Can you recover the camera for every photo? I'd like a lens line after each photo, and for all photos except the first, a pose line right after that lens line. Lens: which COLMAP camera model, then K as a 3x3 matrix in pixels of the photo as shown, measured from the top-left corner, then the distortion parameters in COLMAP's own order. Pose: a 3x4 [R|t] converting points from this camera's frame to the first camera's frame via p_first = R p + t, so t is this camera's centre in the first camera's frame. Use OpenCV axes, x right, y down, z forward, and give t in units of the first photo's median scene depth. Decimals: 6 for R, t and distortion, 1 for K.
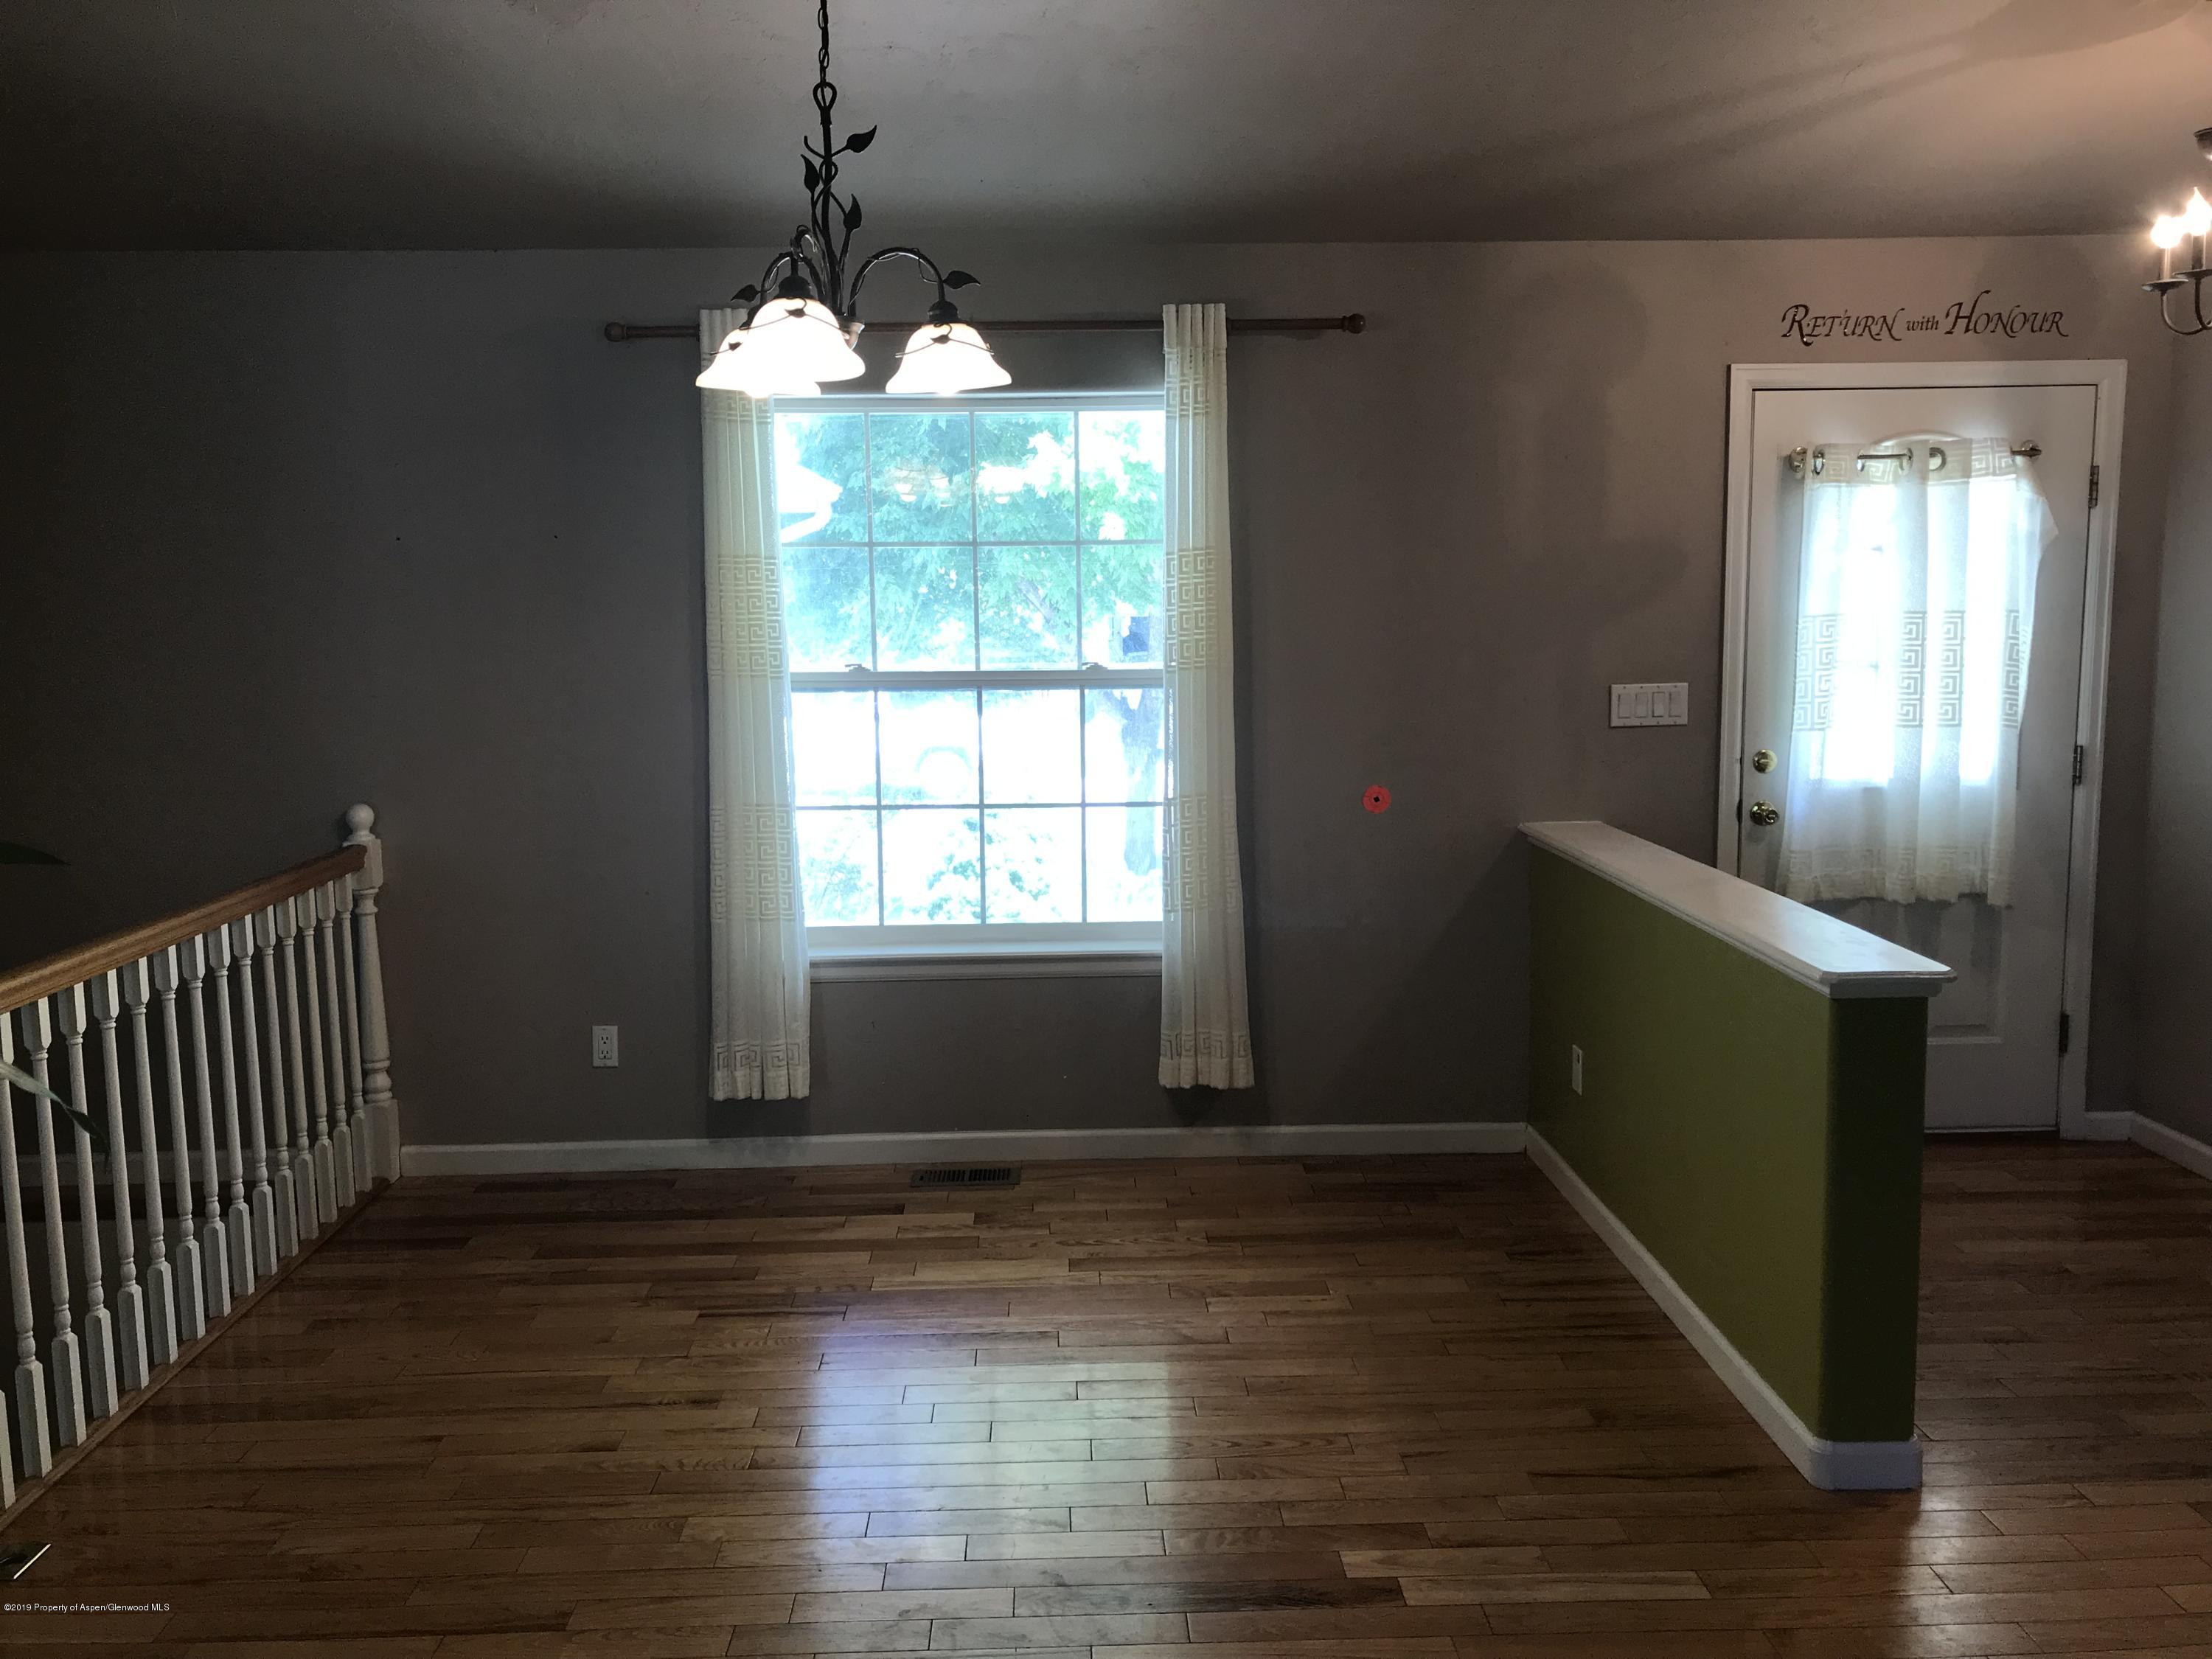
lens RADIAL K [[1813.9, 0, 1106.0], [0, 1813.9, 829.5], [0, 0, 1]] dist [0.009370, -0.010542]
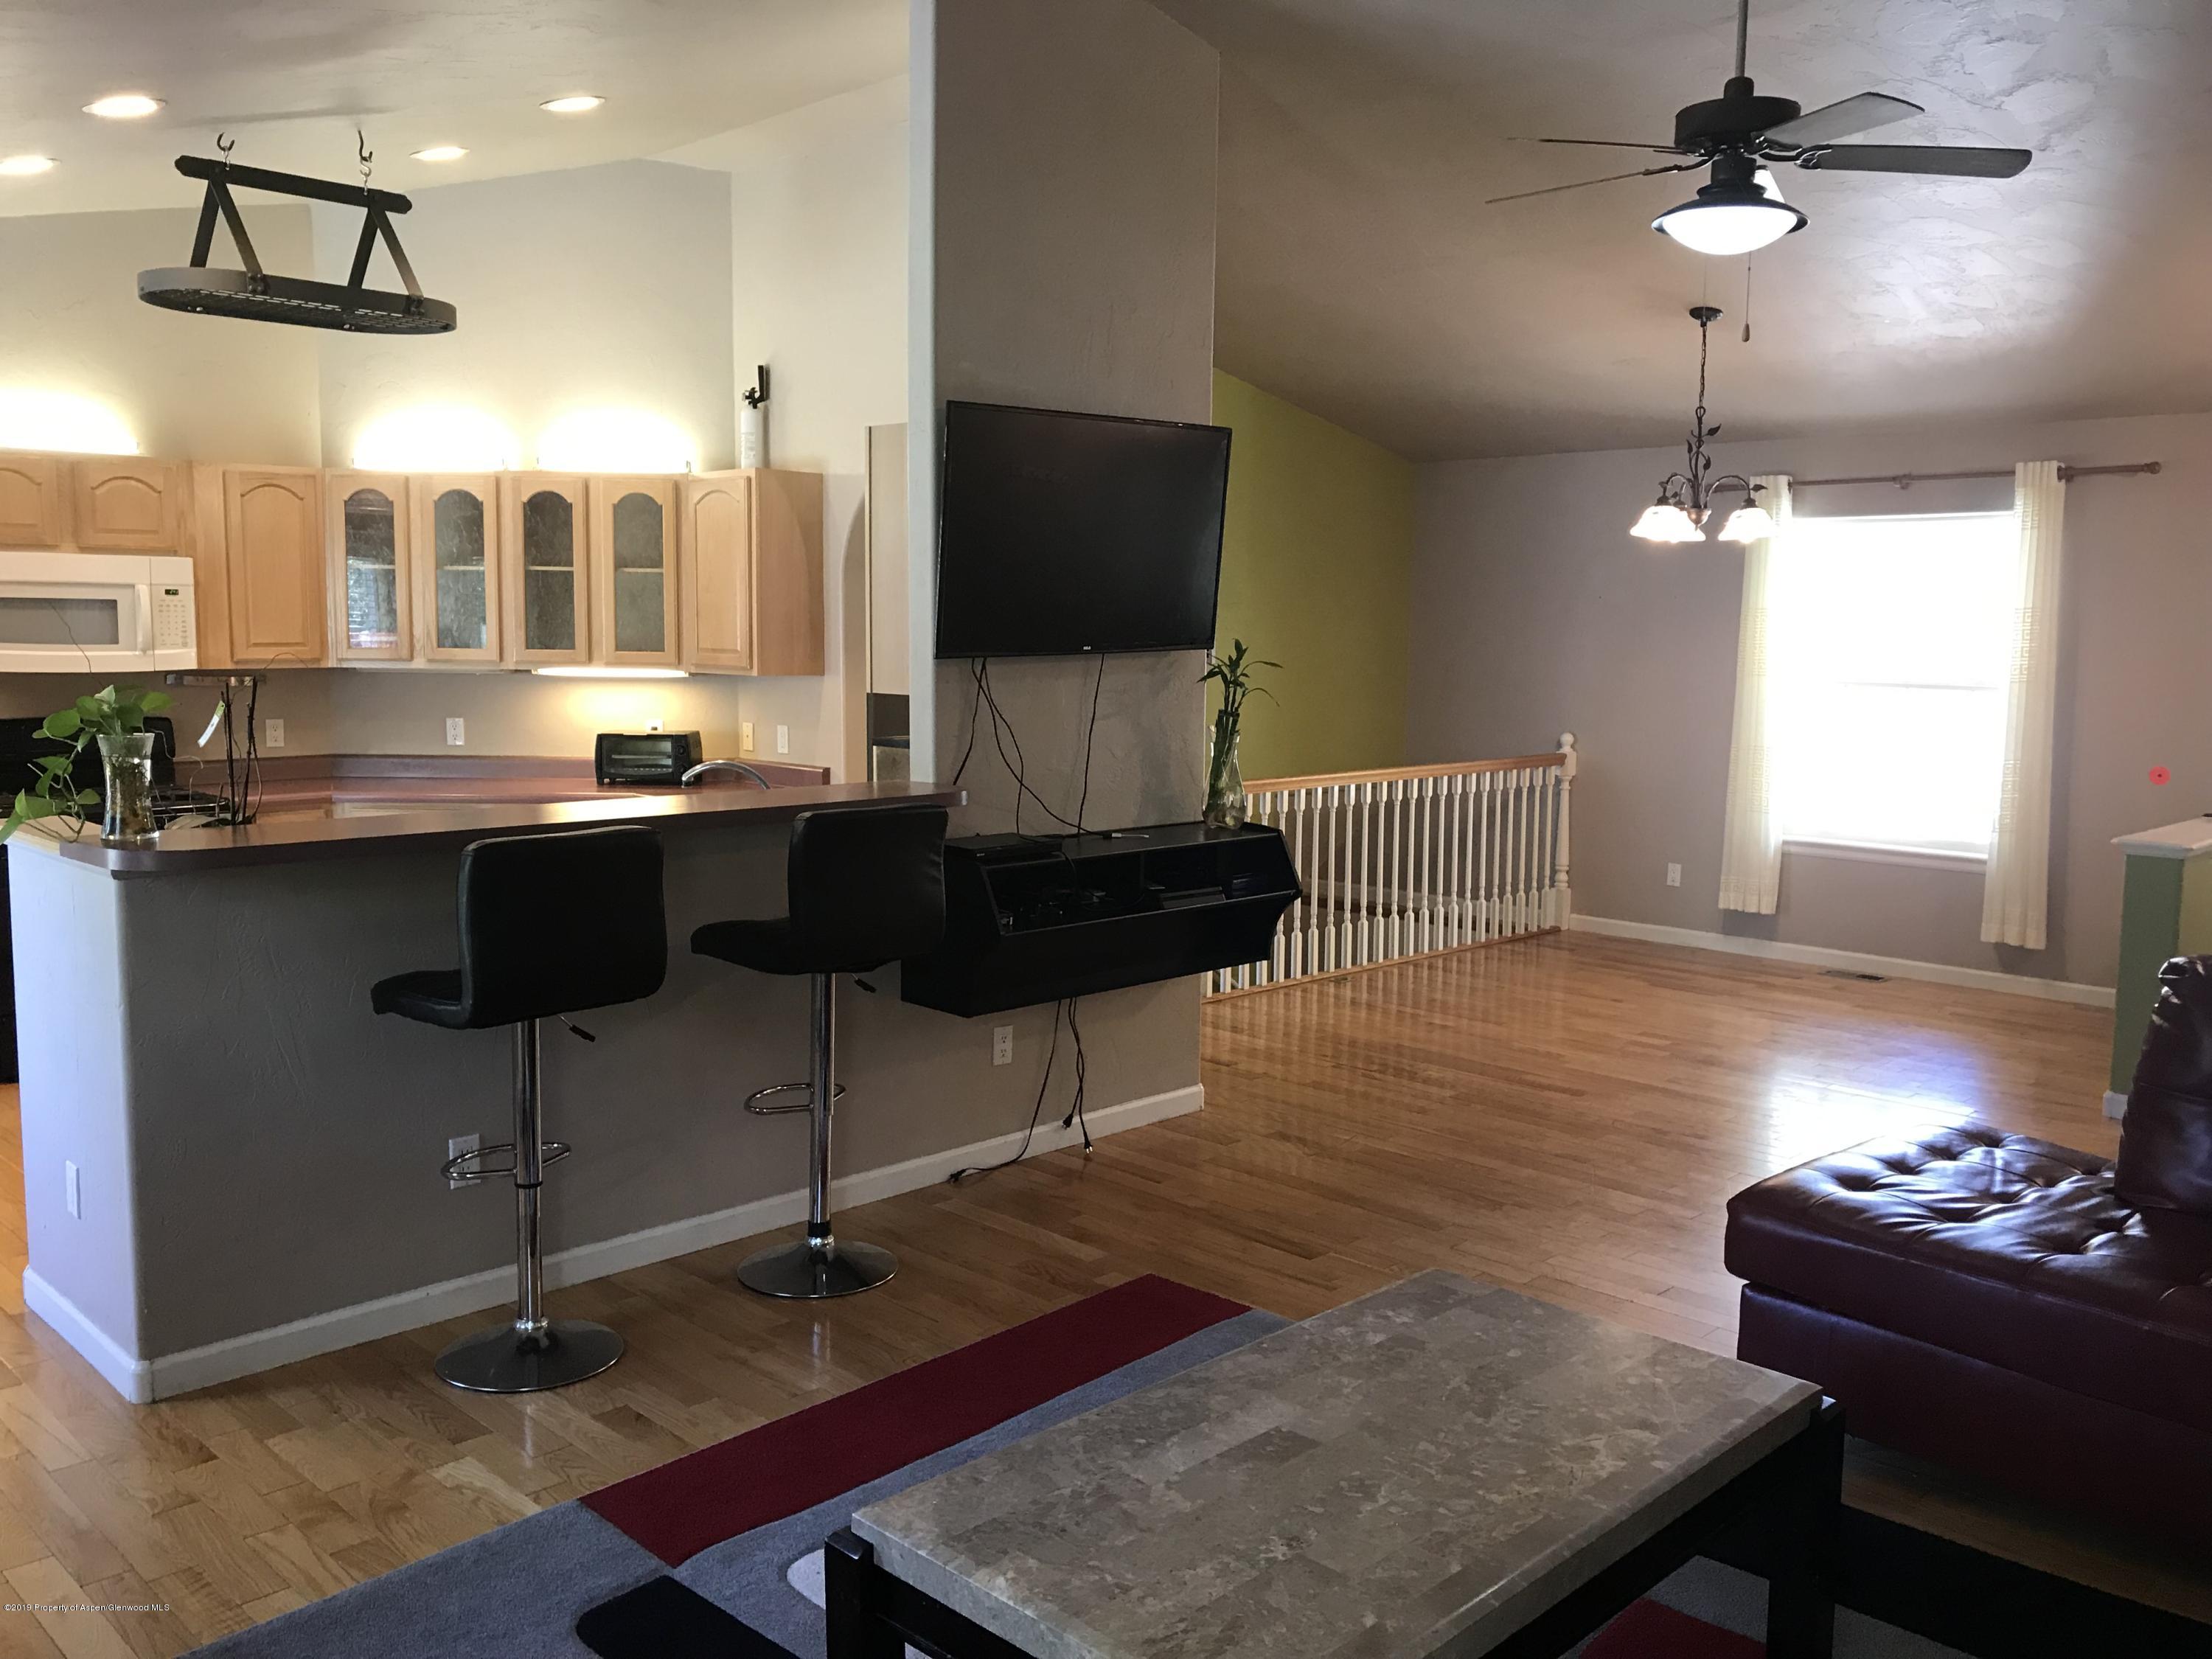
lens RADIAL K [[1813.9, 0, 1106.0], [0, 1813.9, 829.5], [0, 0, 1]] dist [0.009370, -0.010542]
pose [[0.680775, 0.103329, -0.725168, 0.670885], [-0.116069, 0.992710, 0.032488, 0.082353], [0.723239, 0.062052, 0.687805, -0.690364]]
